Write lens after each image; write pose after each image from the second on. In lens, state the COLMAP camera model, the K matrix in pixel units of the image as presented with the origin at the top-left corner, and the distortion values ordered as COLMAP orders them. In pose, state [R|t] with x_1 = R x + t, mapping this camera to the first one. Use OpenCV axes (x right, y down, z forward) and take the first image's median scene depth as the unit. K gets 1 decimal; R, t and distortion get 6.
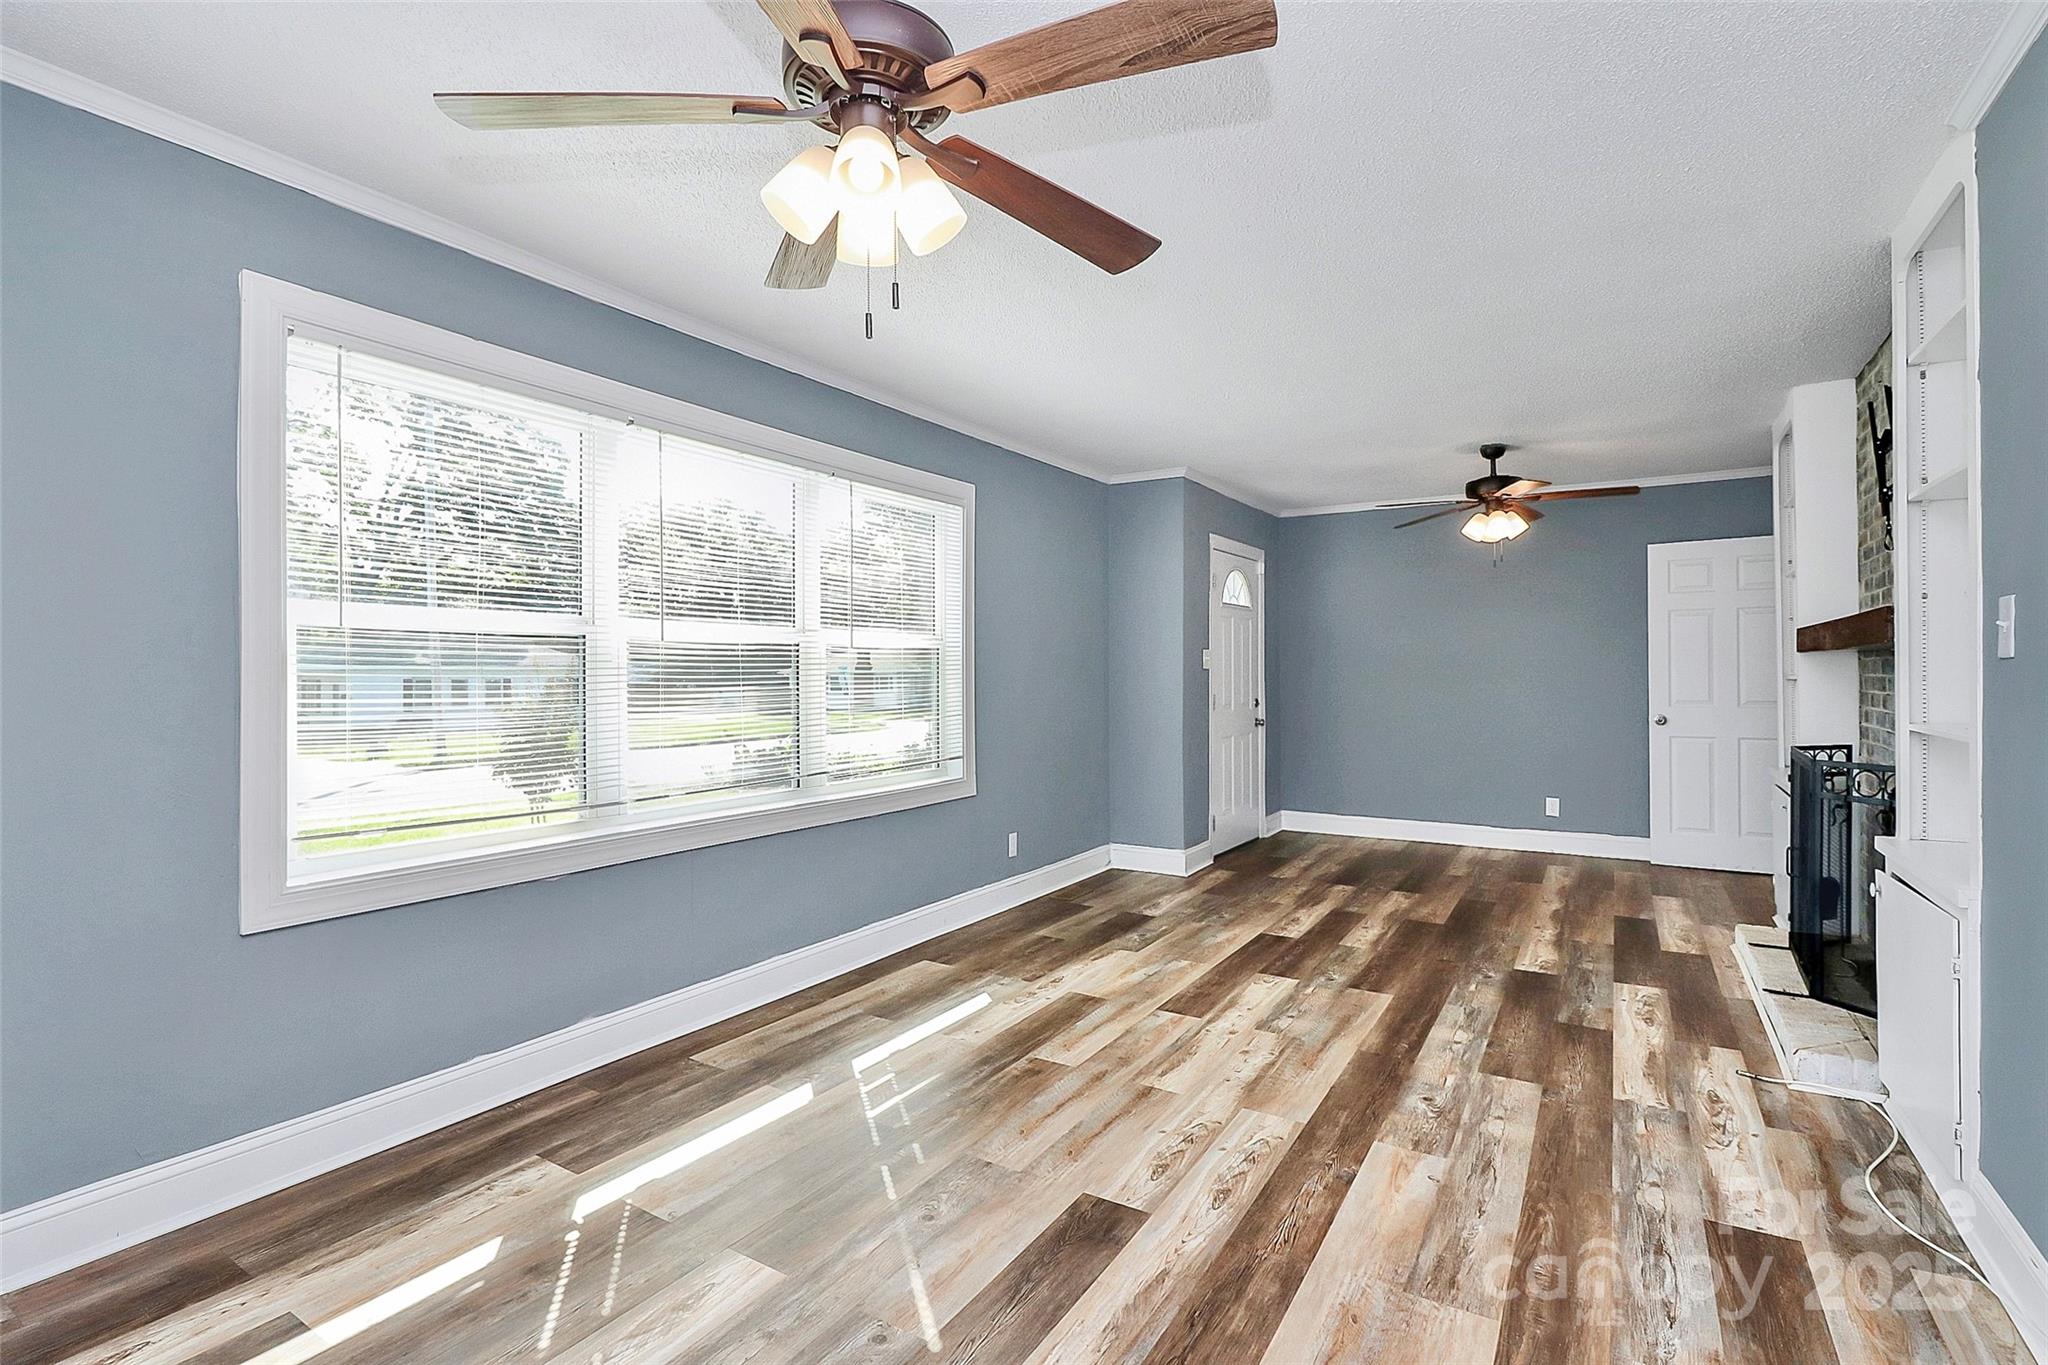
lens RADIAL K [[959.7, 0, 1019.9], [0, 959.7, 676.9], [0, 0, 1]] dist [0.002697, -0.012438]
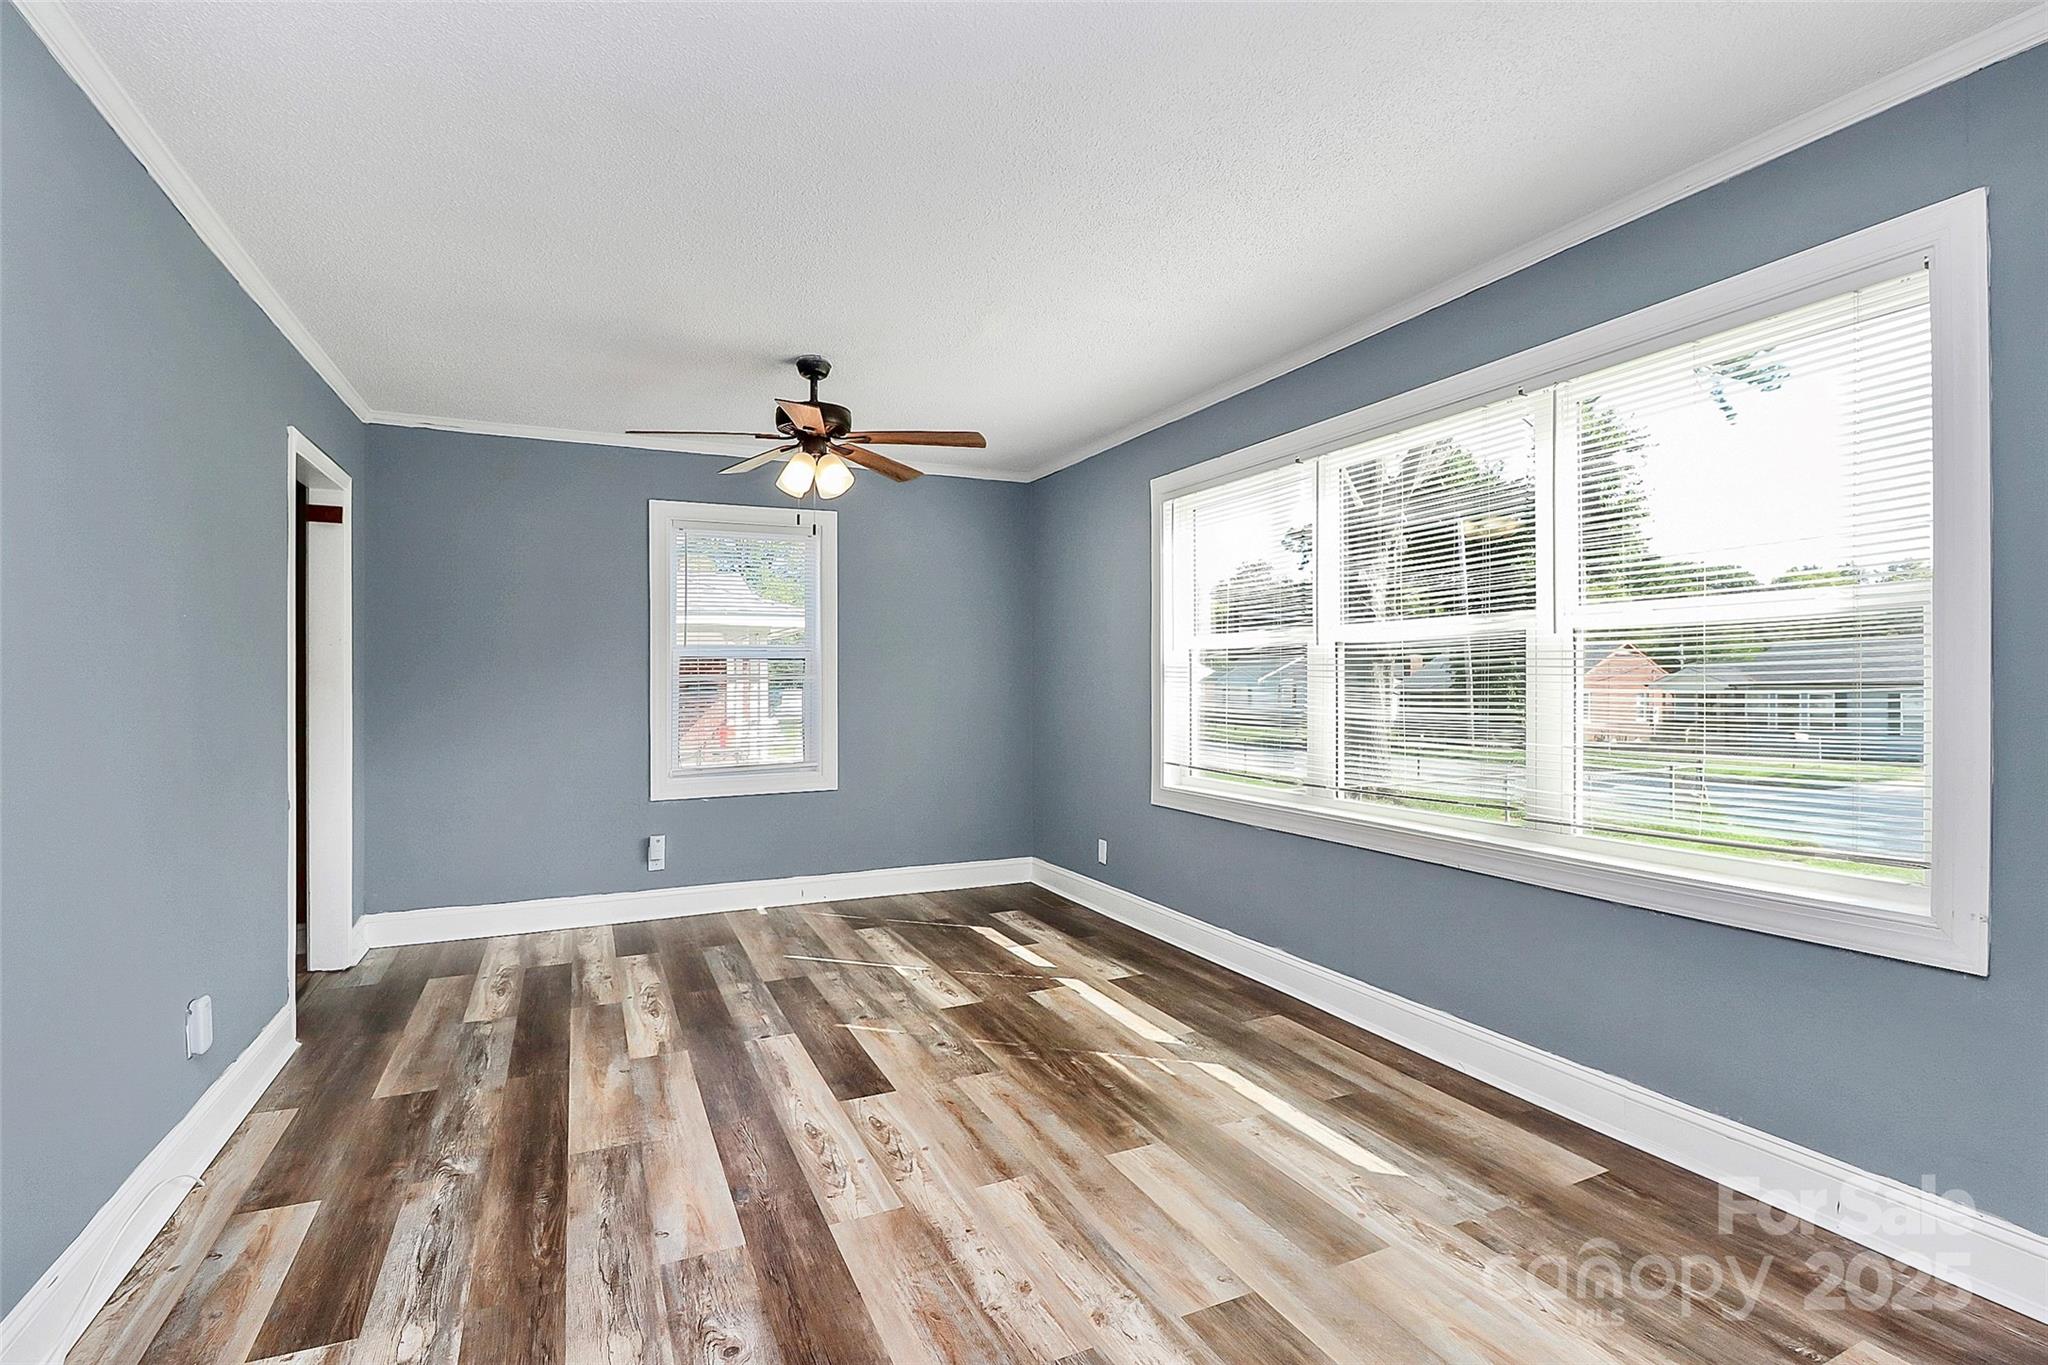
lens RADIAL K [[959.7, 0, 1019.9], [0, 959.7, 676.9], [0, 0, 1]] dist [0.002697, -0.012438]
pose [[-0.550647, 0.002125, -0.834735, 0.763272], [0.005702, 0.999983, -0.001216, -0.003094], [0.834719, -0.005430, -0.550650, 1.359600]]
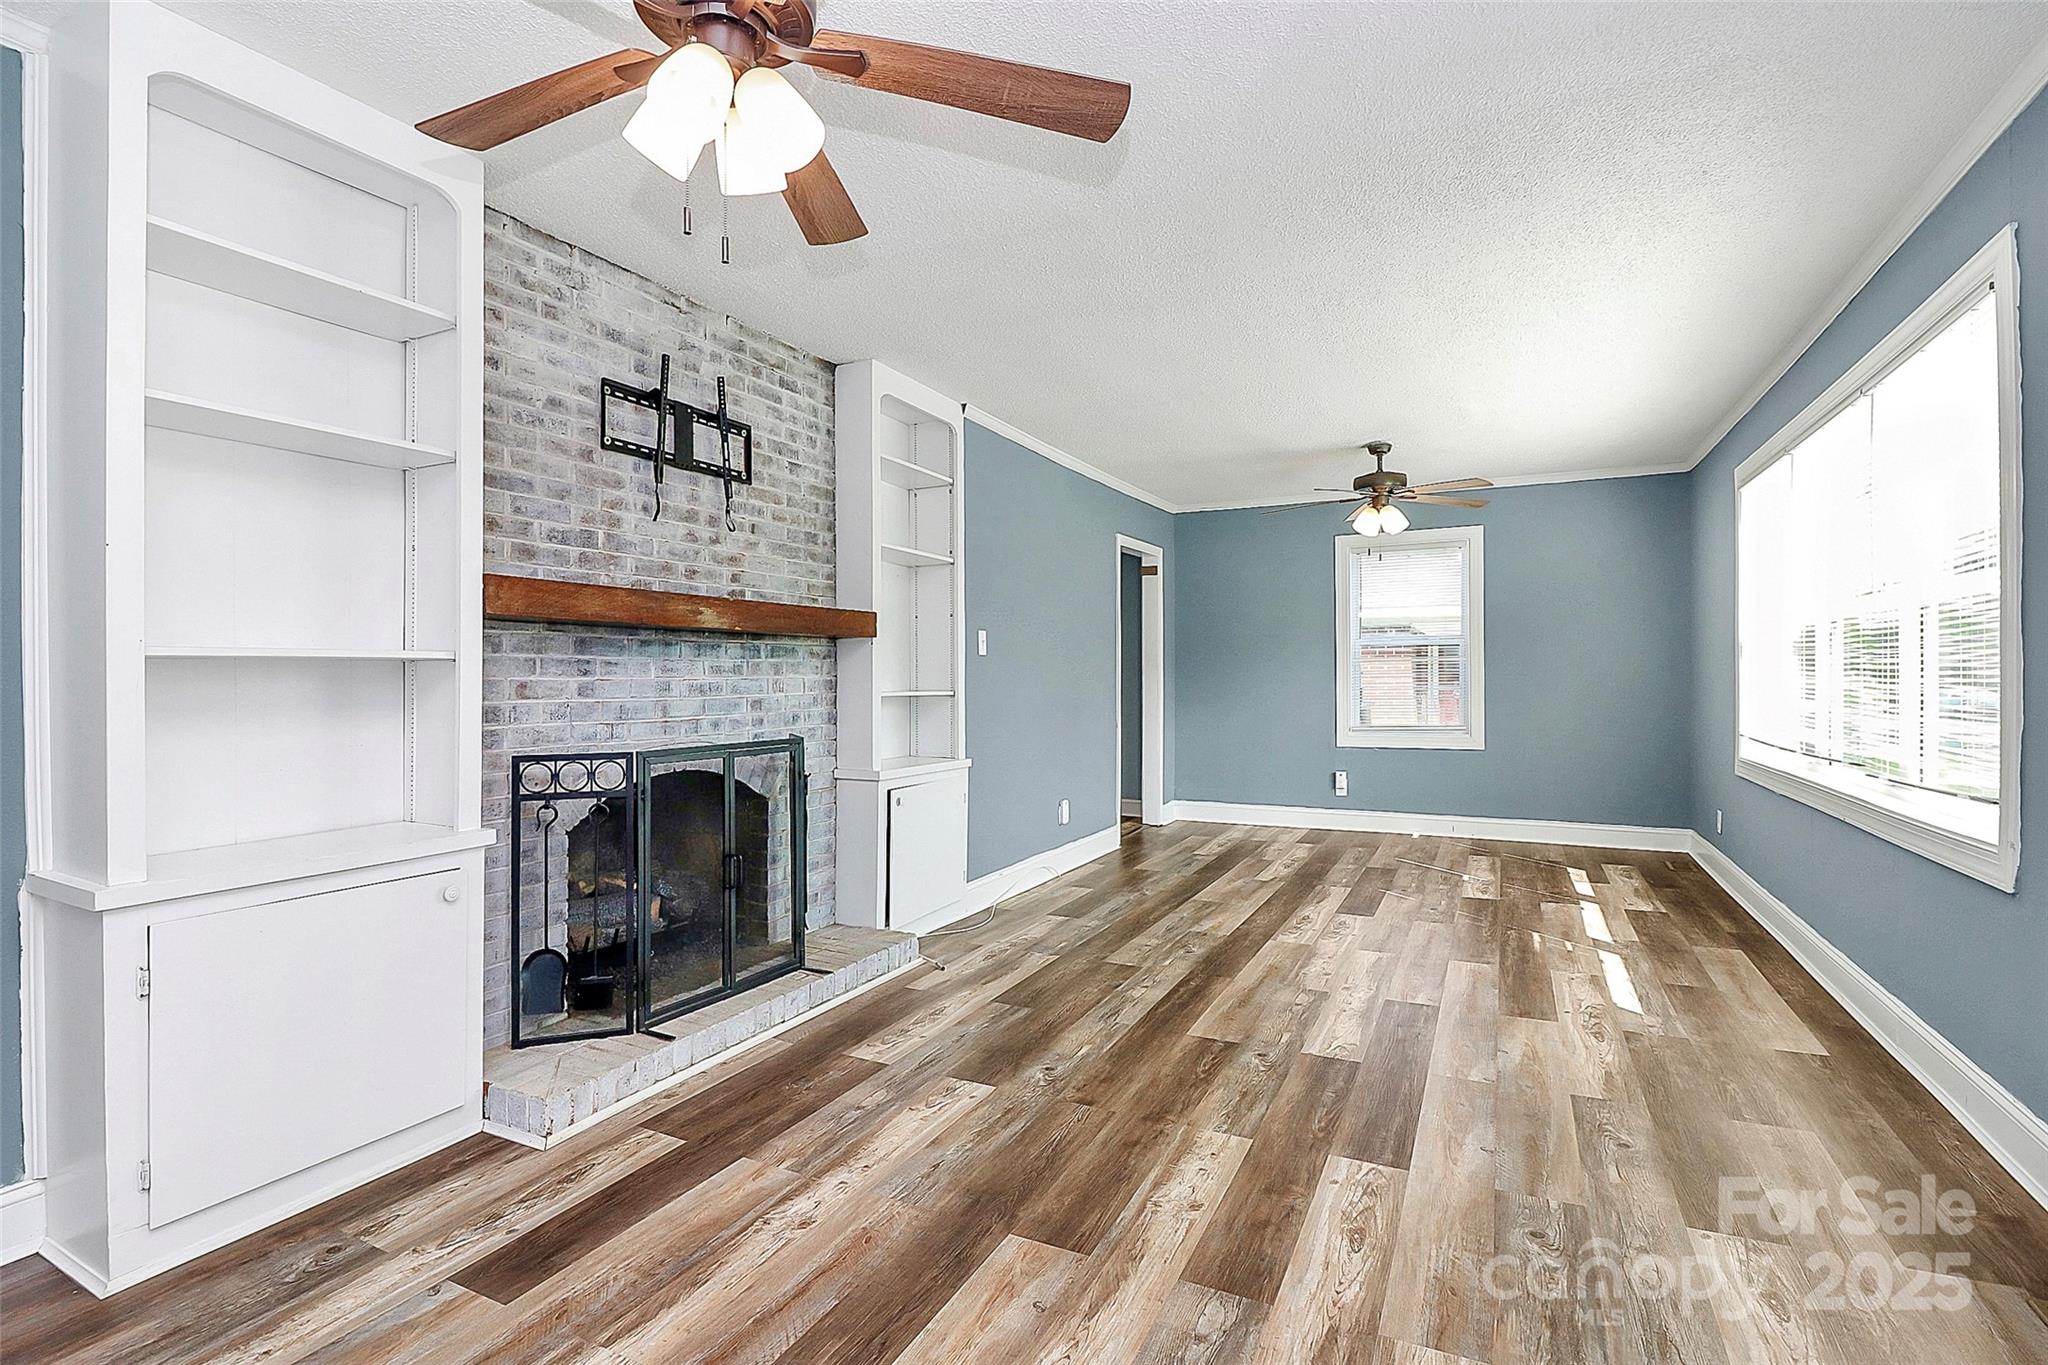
lens RADIAL K [[959.7, 0, 1019.9], [0, 959.7, 676.9], [0, 0, 1]] dist [0.002697, -0.012438]
pose [[-0.996057, 0.007281, -0.088414, 0.722707], [0.007121, 0.999972, 0.002132, 0.020417], [0.088427, 0.001494, -0.996082, 2.171937]]
